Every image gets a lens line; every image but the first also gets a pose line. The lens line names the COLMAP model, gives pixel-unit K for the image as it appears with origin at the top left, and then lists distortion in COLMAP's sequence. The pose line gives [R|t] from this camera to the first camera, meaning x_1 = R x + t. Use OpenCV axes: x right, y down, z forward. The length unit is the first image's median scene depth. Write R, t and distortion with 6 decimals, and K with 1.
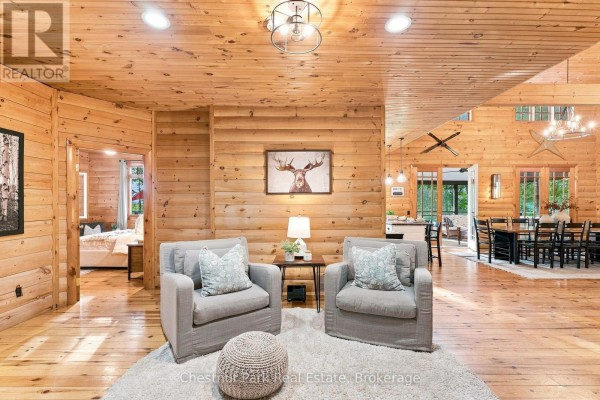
lens RADIAL K [[273.6, 0, 303.8], [0, 273.6, 202.9], [0, 0, 1]] dist [-0.000851, 0.000529]
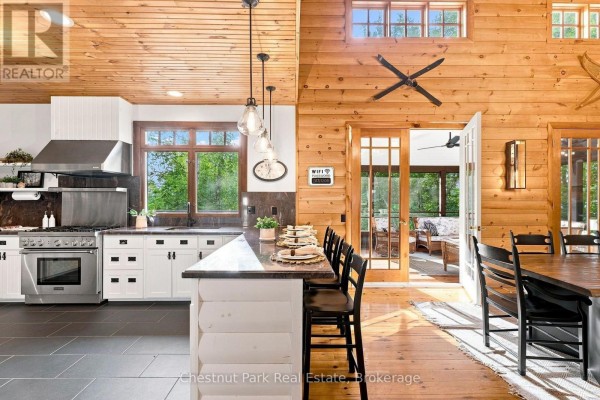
lens RADIAL K [[273.6, 0, 300.1], [0, 273.6, 200.1], [0, 0, 1]] dist [-0.000851, 0.000529]
pose [[0.999948, -0.002222, 0.009908, 0.298267], [0.002237, 0.999996, -0.001579, 0.002586], [-0.009904, 0.001602, 0.999950, 0.494809]]
